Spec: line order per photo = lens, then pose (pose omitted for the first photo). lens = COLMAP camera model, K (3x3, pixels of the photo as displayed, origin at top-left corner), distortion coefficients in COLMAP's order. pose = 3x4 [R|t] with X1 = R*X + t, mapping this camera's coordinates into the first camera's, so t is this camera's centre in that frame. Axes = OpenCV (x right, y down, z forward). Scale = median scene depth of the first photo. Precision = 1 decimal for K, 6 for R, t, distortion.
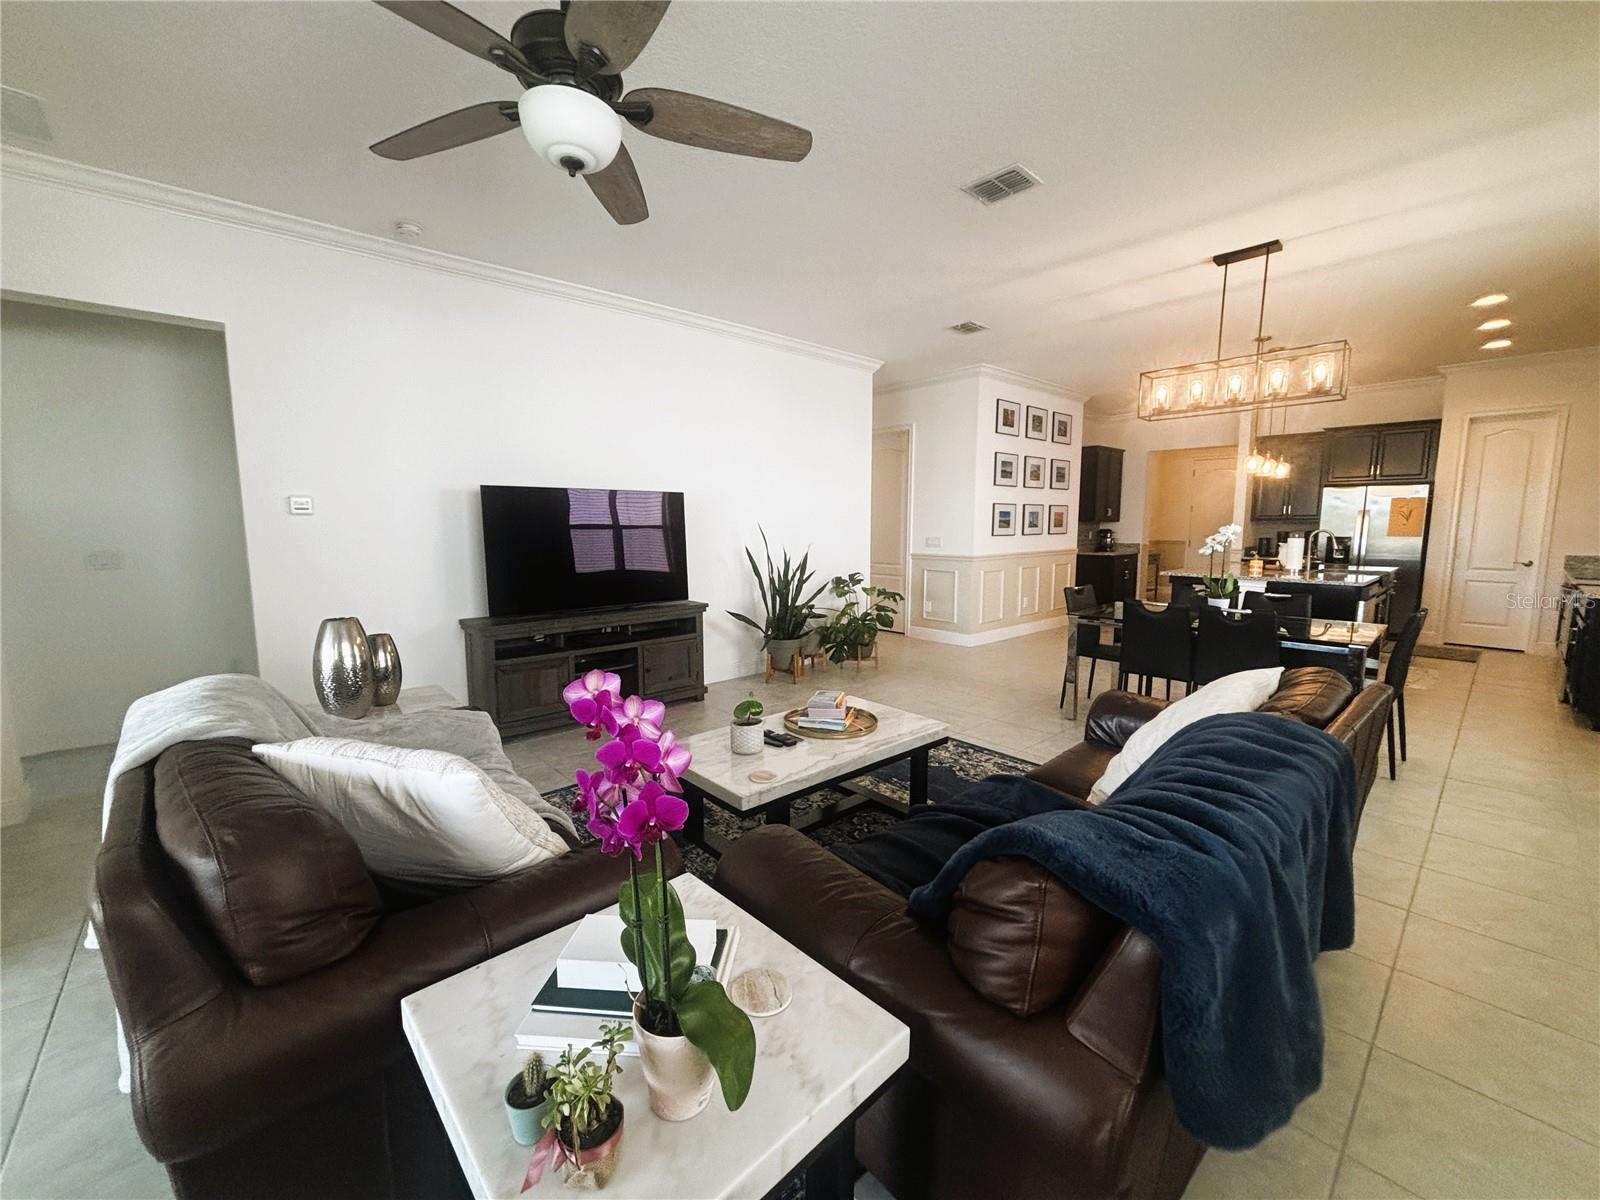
lens RADIAL K [[644.1, 0, 797.2], [0, 644.1, 601.9], [0, 0, 1]] dist [0.000818, -0.000272]
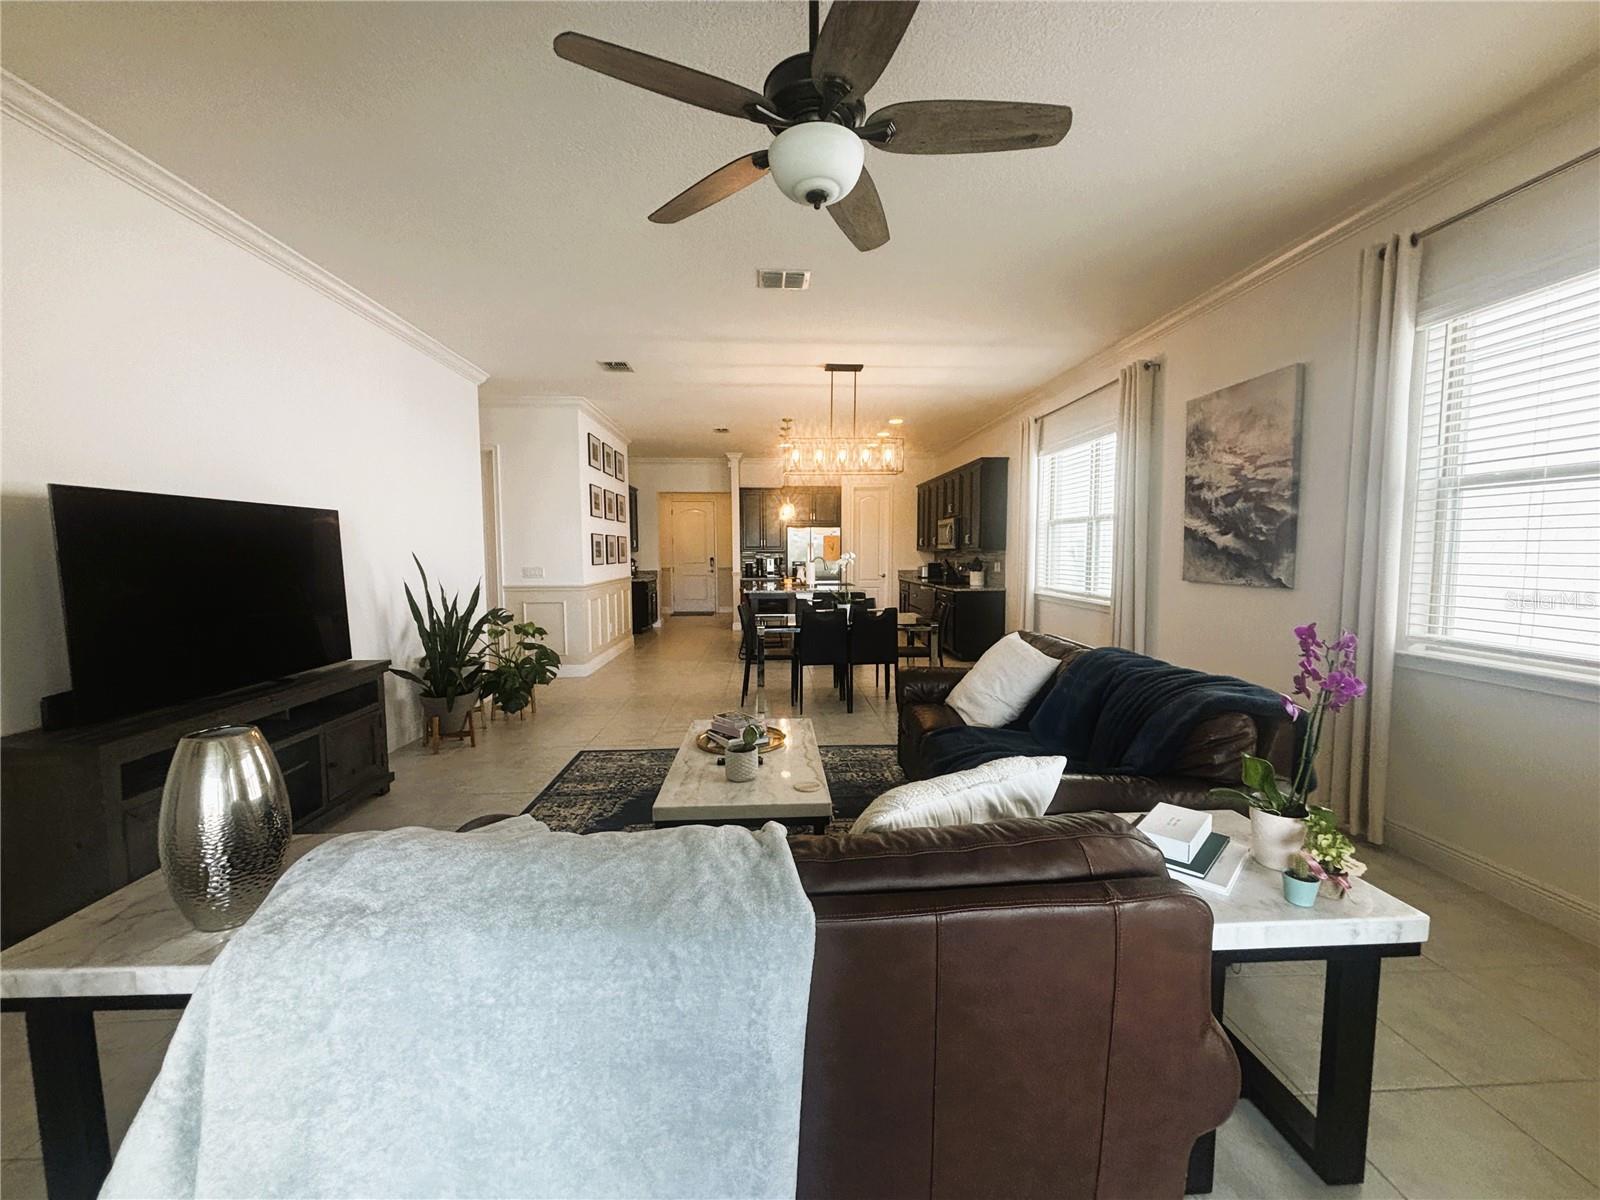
lens RADIAL K [[644.1, 0, 806.9], [0, 644.1, 602.4], [0, 0, 1]] dist [0.000818, -0.000272]
pose [[0.618882, -0.063429, 0.782919, -0.287734], [0.101258, 0.994860, 0.000557, -0.010235], [-0.778930, 0.078932, 0.622124, 0.105341]]
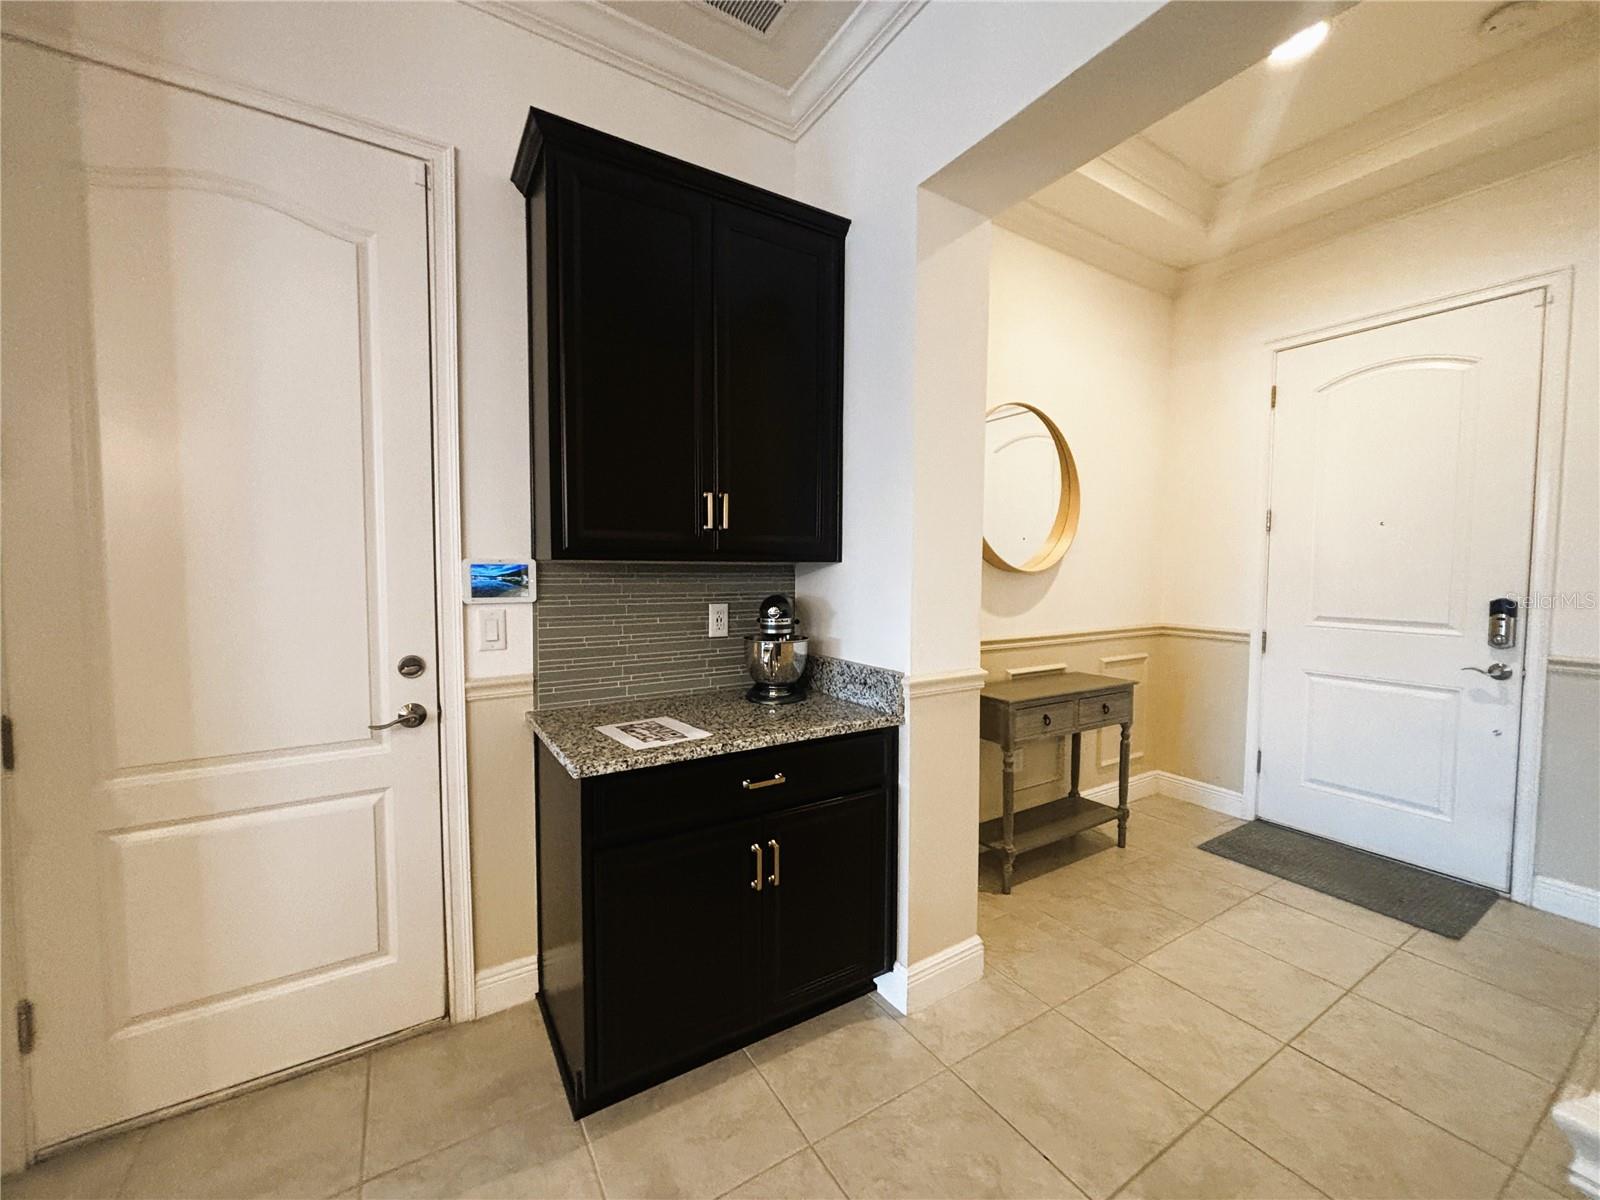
lens RADIAL K [[644.1, 0, 796.1], [0, 644.1, 595.7], [0, 0, 1]] dist [0.000818, -0.000272]
pose [[0.986887, 0.015804, -0.160635, 0.732425], [-0.028451, 0.996645, -0.076738, -0.135955], [0.158883, 0.080302, 0.984026, 1.109846]]
